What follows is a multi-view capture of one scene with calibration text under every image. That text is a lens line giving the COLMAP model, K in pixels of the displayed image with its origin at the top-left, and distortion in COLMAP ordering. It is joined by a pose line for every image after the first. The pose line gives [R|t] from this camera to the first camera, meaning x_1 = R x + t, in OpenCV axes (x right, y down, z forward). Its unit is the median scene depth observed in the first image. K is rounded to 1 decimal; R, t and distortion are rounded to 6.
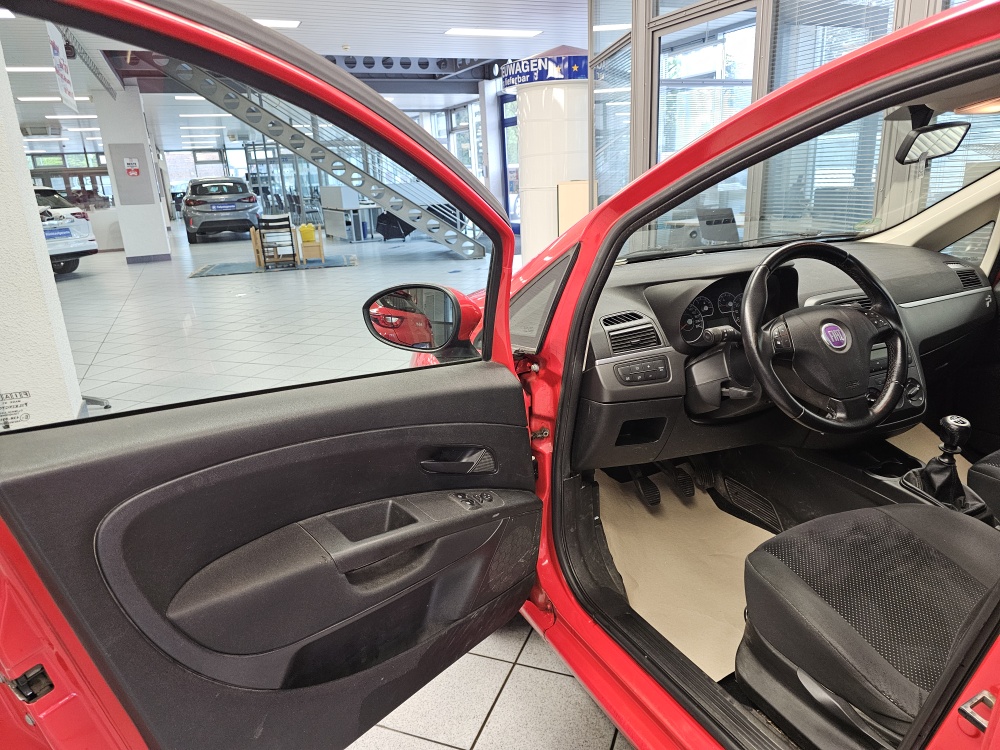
lens RADIAL K [[673.1, 0, 500.0], [0, 673.1, 375.0], [0, 0, 1]] dist [0.052196, -0.056026]
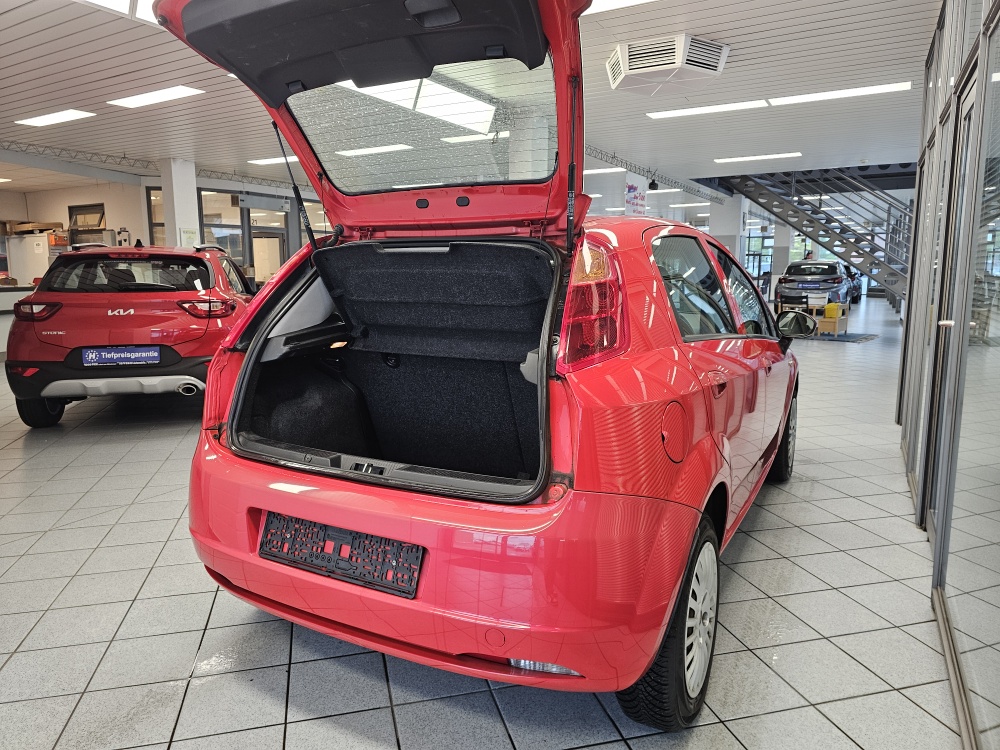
lens RADIAL K [[672.7, 0, 497.7], [0, 672.7, 364.3], [0, 0, 1]] dist [0.054156, -0.055849]
pose [[0.578234, 0.157727, -0.800479, 0.404184], [-0.254997, 0.966921, 0.006324, 0.021415], [0.774998, 0.200463, 0.599327, -0.145145]]
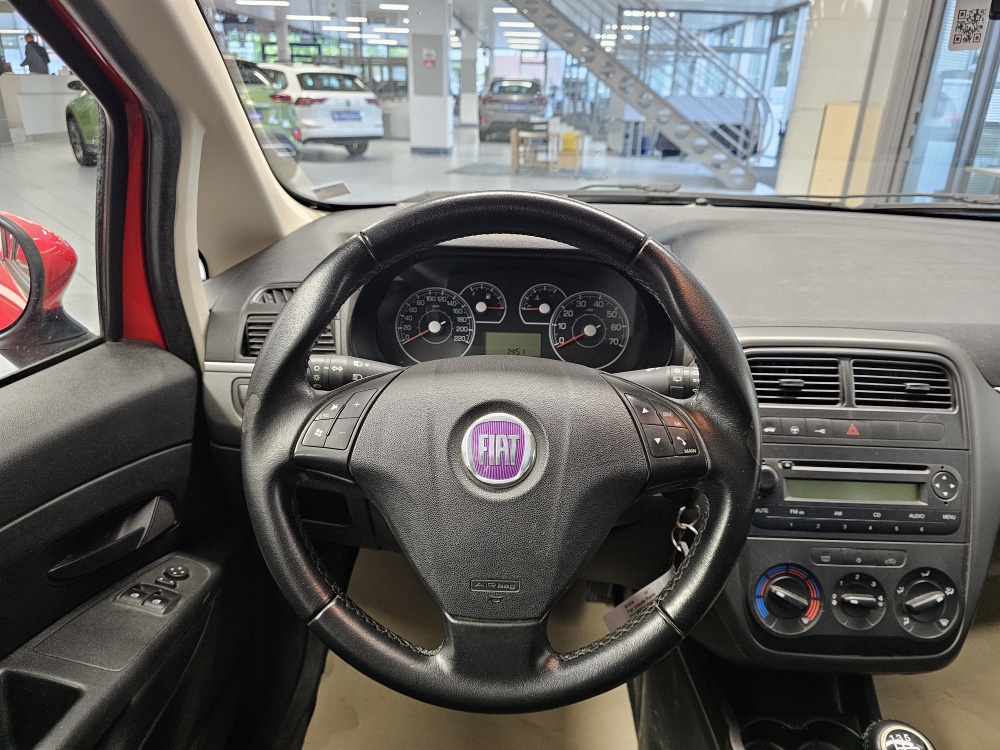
lens RADIAL K [[669.8, 0, 511.4], [0, 669.8, 373.6], [0, 0, 1]] dist [0.062432, -0.090586]
pose [[0.897877, 0.235710, -0.371830, 0.091070], [-0.192591, 0.969792, 0.149710, -0.022664], [0.395885, -0.062810, 0.916149, 0.095703]]
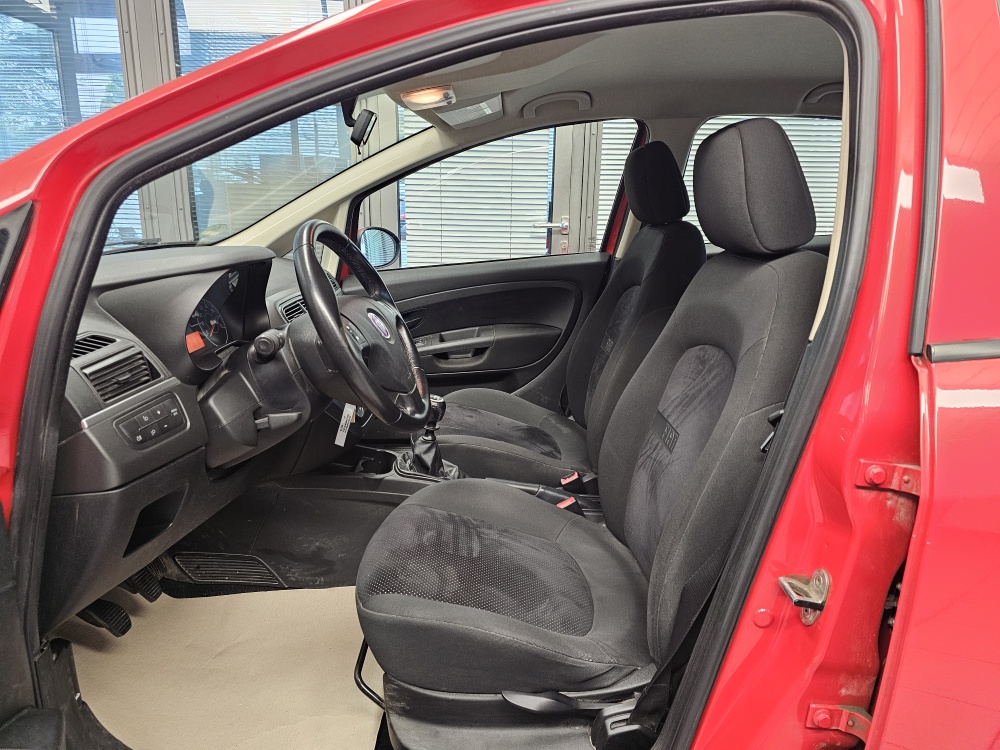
lens RADIAL K [[679.0, 0, 513.8], [0, 679.0, 375.2], [0, 0, 1]] dist [0.056065, 0.000370]
pose [[0.405416, -0.165487, 0.899029, -0.035777], [0.216523, 0.972875, 0.081439, -0.004385], [-0.888119, 0.161644, 0.430250, 0.068511]]
